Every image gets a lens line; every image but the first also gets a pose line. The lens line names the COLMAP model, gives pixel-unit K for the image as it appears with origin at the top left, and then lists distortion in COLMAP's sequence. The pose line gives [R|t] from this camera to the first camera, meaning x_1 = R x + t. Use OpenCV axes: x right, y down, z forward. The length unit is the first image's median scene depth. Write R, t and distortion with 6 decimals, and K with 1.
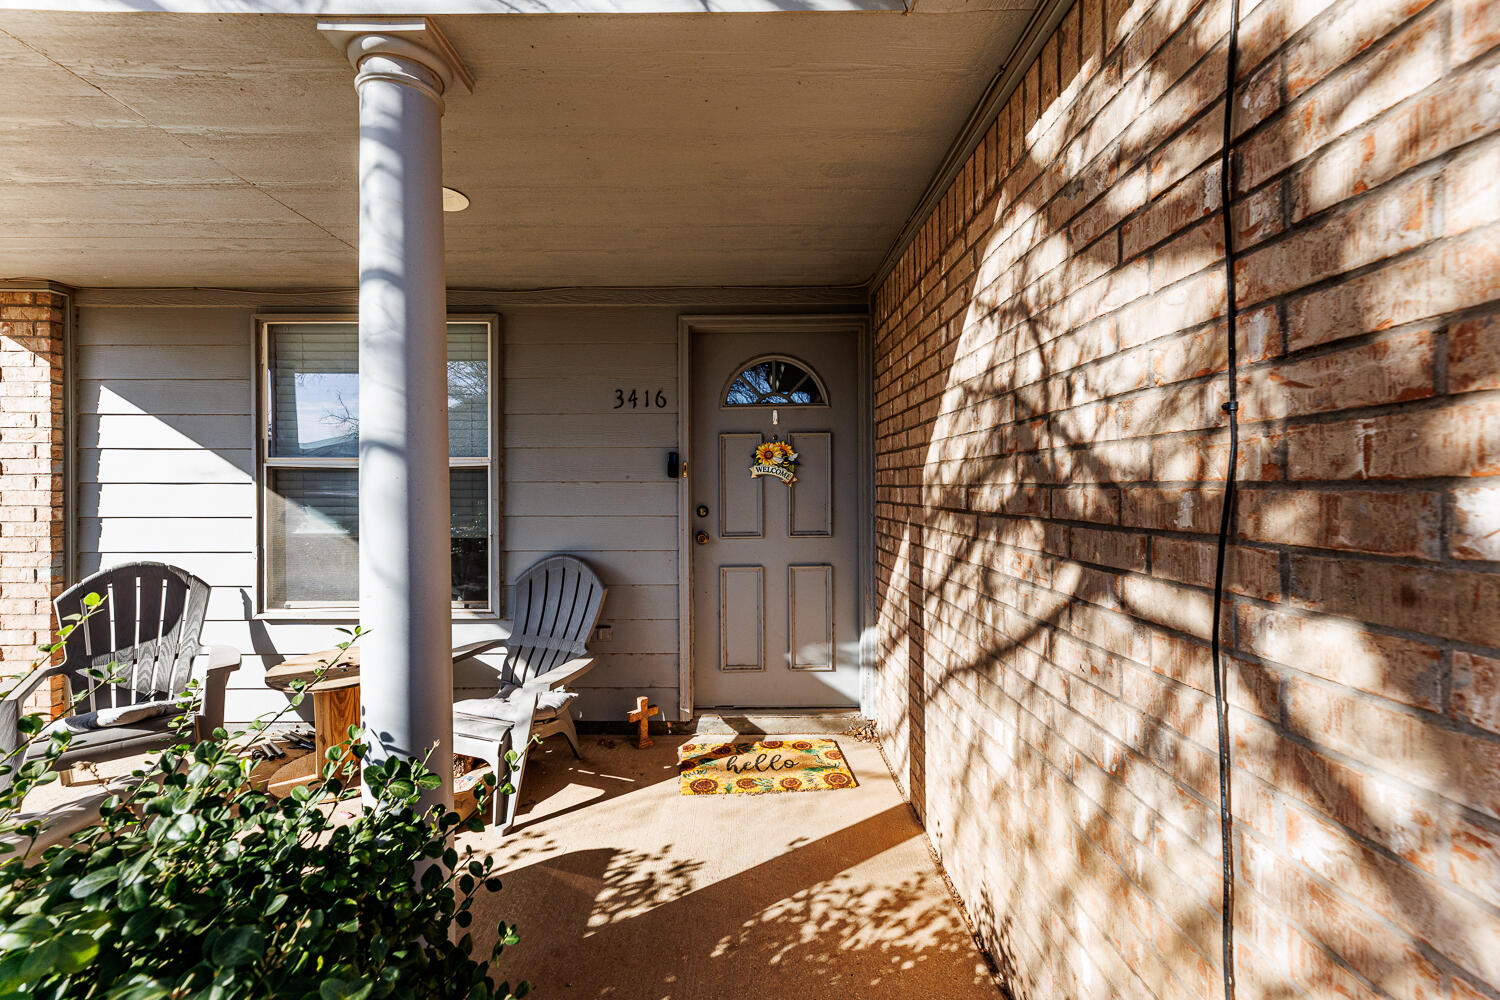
lens RADIAL K [[1212.2, 0, 744.3], [0, 1212.2, 489.4], [0, 0, 1]] dist [-0.059398, 0.000114]
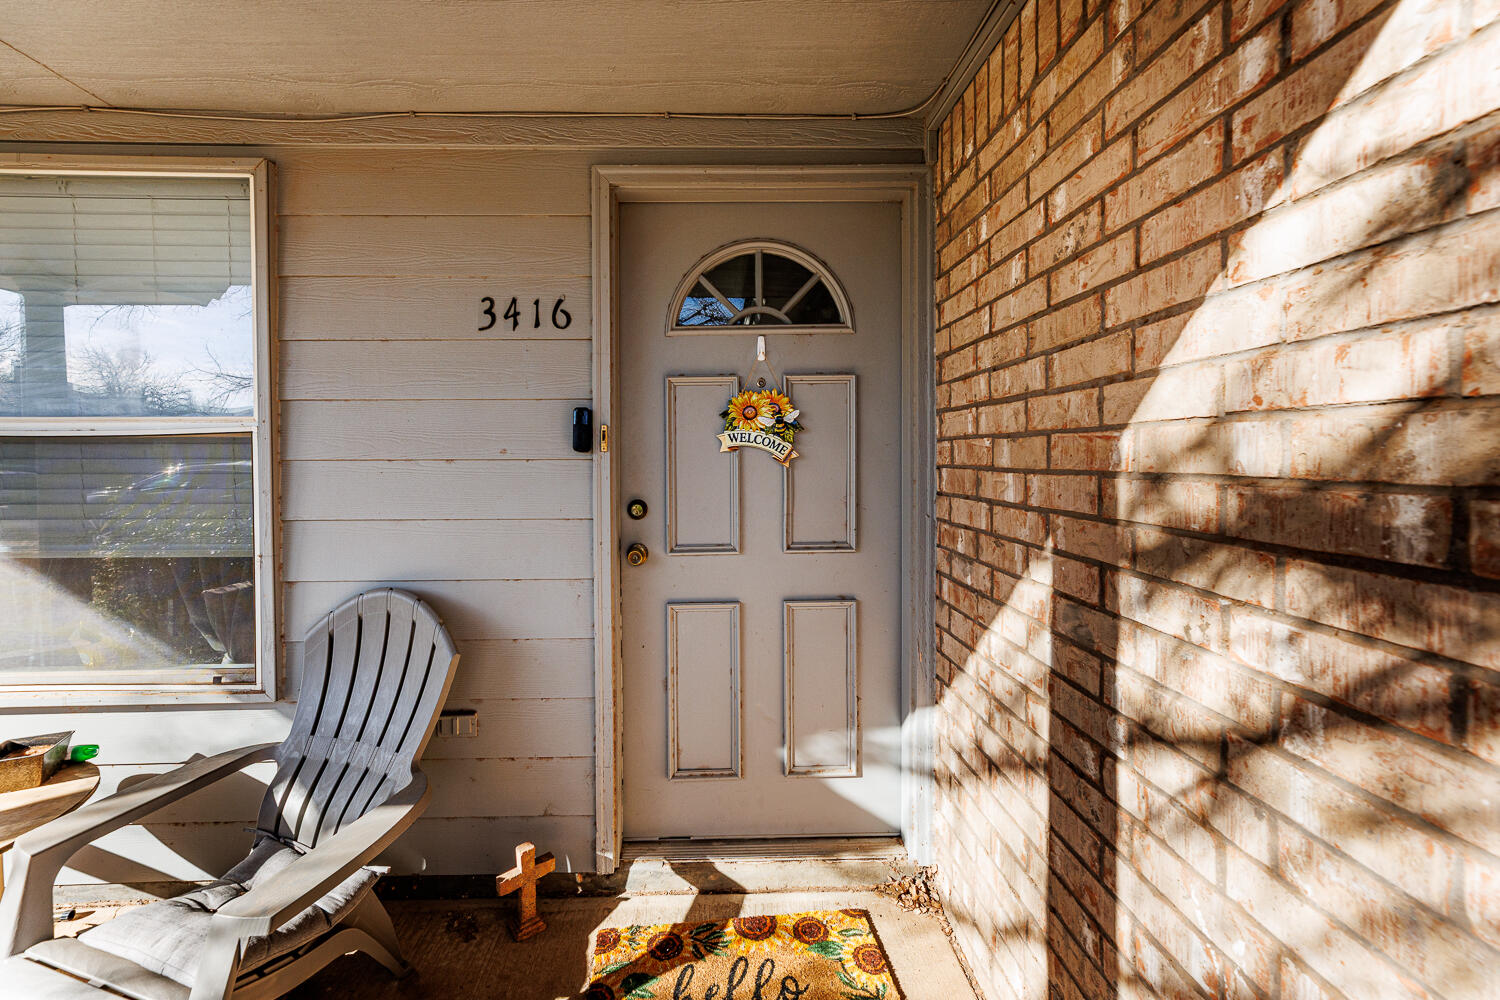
lens RADIAL K [[1212.2, 0, 744.1], [0, 1212.2, 494.4], [0, 0, 1]] dist [-0.059398, 0.000114]
pose [[0.999700, -0.000604, 0.024475, 0.003154], [-0.000084, 0.999605, 0.028100, -0.005787], [-0.024482, -0.028094, 0.999305, 0.429264]]
